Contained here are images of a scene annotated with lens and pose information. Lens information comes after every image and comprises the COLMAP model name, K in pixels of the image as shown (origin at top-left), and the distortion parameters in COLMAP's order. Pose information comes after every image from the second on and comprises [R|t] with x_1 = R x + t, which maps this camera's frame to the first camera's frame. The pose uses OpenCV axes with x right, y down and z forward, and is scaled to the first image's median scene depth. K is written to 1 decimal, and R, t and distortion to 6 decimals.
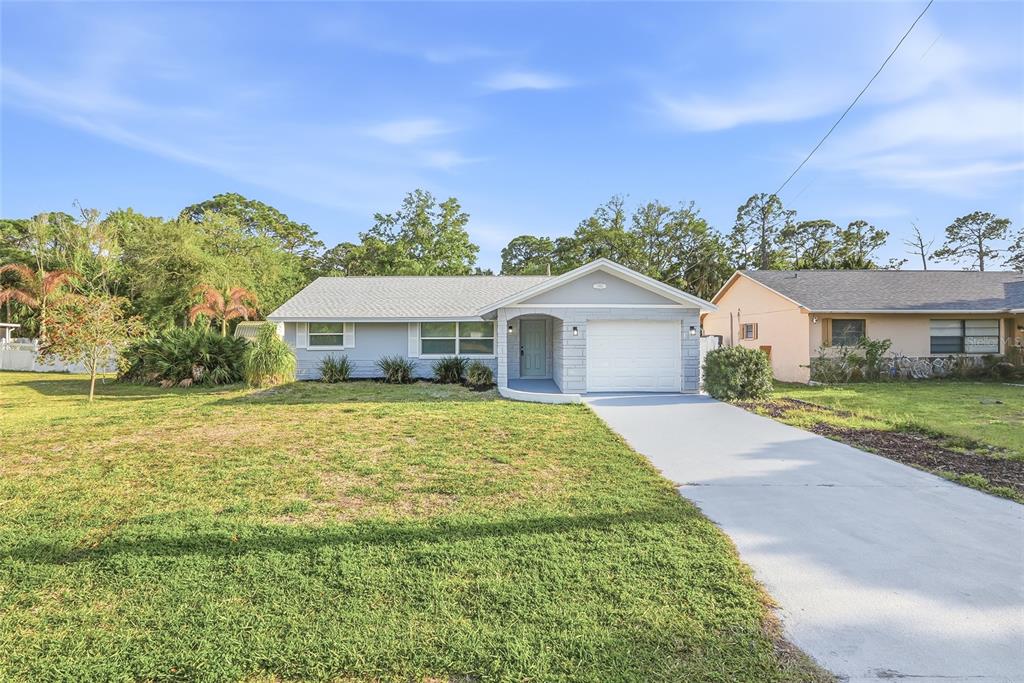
lens RADIAL K [[480.3, 0, 513.8], [0, 480.3, 338.5], [0, 0, 1]] dist [-0.066785, 0.030688]
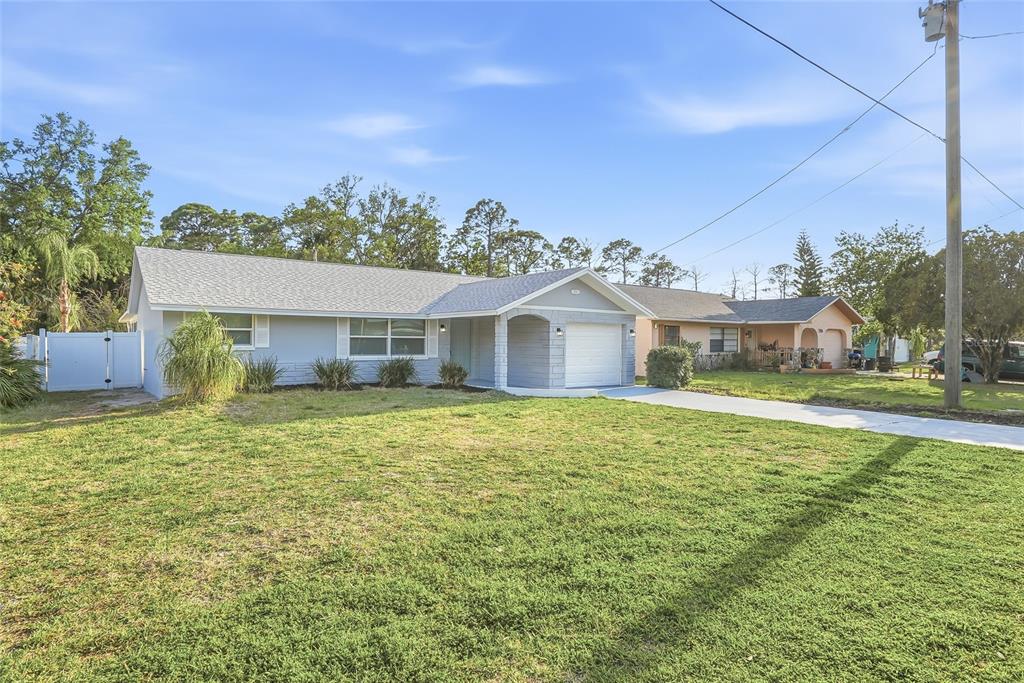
lens RADIAL K [[540.8, 0, 512.0], [0, 540.8, 341.5], [0, 0, 1]] dist [-0.027231, 0.000048]
pose [[0.806270, 0.006287, 0.591515, -0.526517], [-0.009421, 0.999953, 0.002214, 0.003581], [-0.591473, -0.007358, 0.806291, 0.057058]]
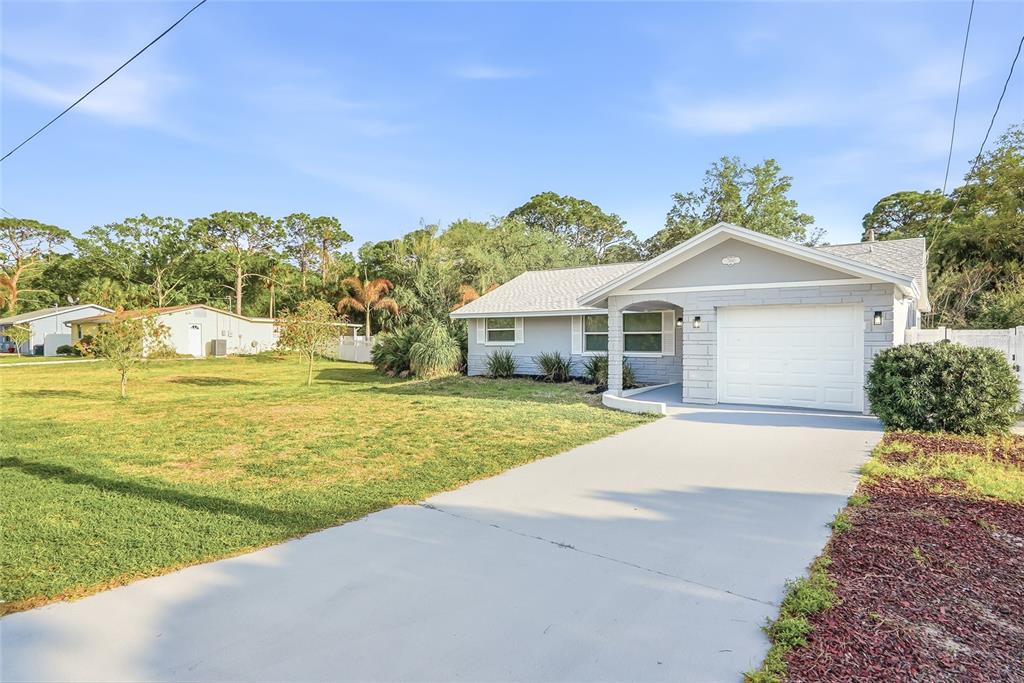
lens RADIAL K [[548.9, 0, 543.0], [0, 548.9, 340.0], [0, 0, 1]] dist [0.001446, 0.000411]
pose [[0.825856, 0.001570, -0.563879, 0.322287], [0.002120, 0.999980, 0.005890, 0.006093], [0.563878, -0.006060, 0.825836, 0.103267]]
